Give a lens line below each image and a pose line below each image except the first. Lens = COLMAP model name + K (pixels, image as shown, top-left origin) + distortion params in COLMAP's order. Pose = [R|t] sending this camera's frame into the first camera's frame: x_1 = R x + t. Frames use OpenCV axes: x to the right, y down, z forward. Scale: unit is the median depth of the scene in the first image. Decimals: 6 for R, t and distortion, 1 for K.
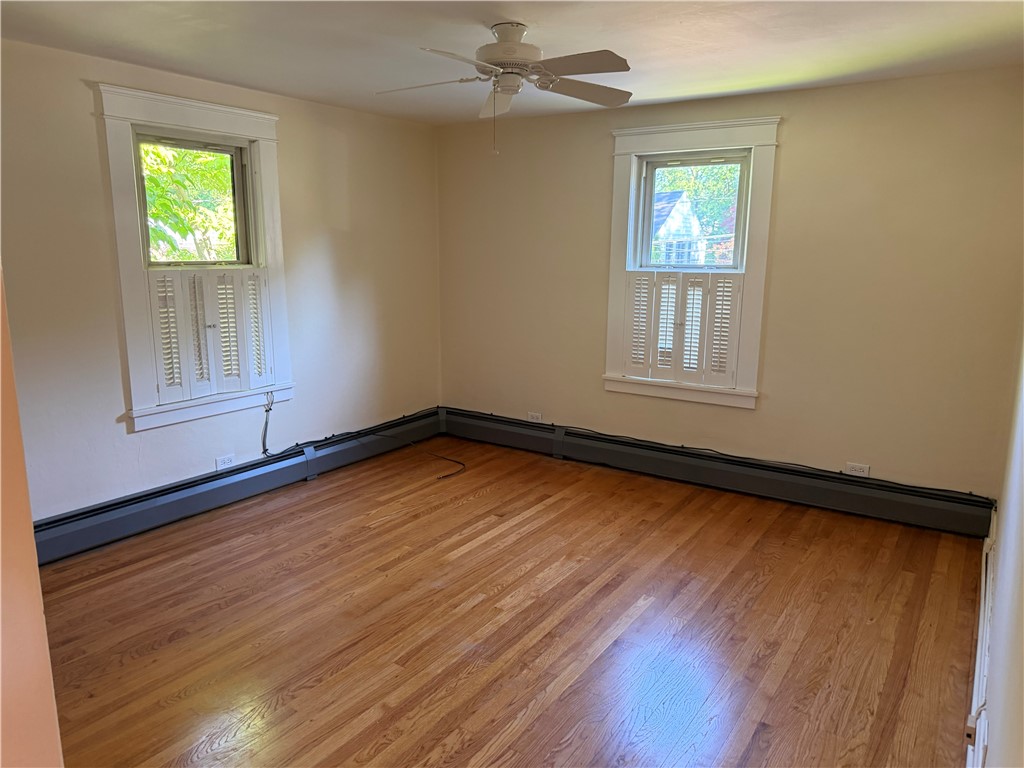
lens RADIAL K [[711.1, 0, 512.0], [0, 711.1, 384.0], [0, 0, 1]] dist [-0.038174, 0.000148]
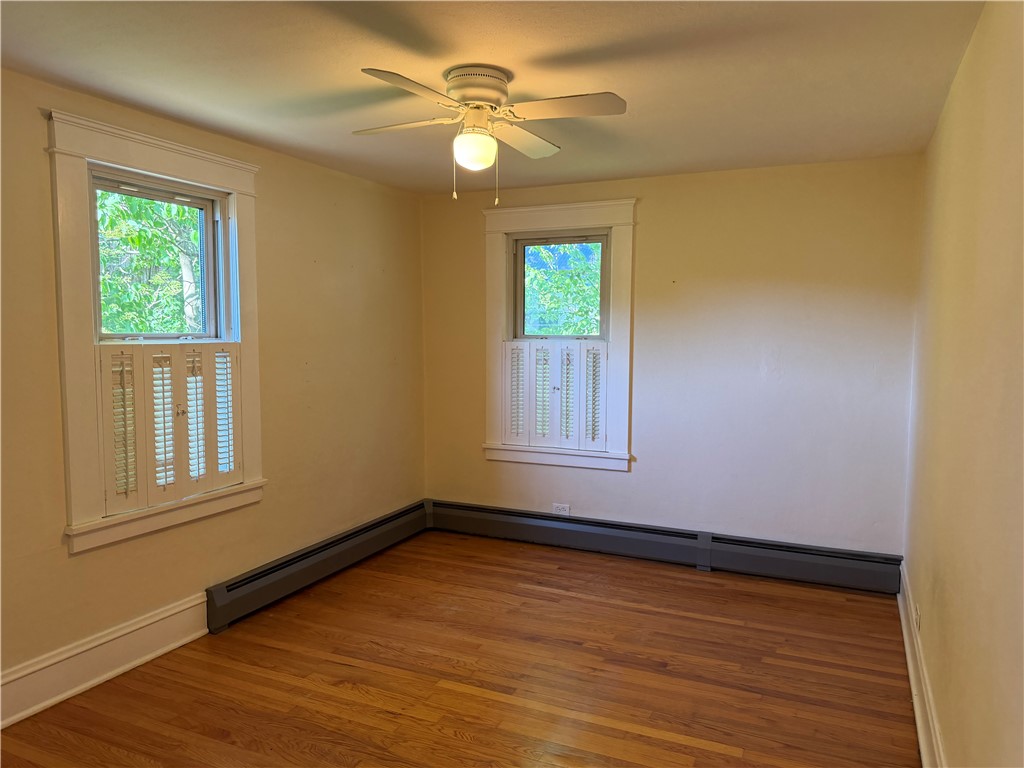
lens RADIAL K [[706.3, 0, 512.0], [0, 706.3, 384.0], [0, 0, 1]] dist [-0.024639, 0.001545]
pose [[0.982812, -0.015949, 0.183920, -0.162903], [0.034328, 0.994674, -0.097186, -0.020993], [-0.181391, 0.101829, 0.978125, 0.118714]]
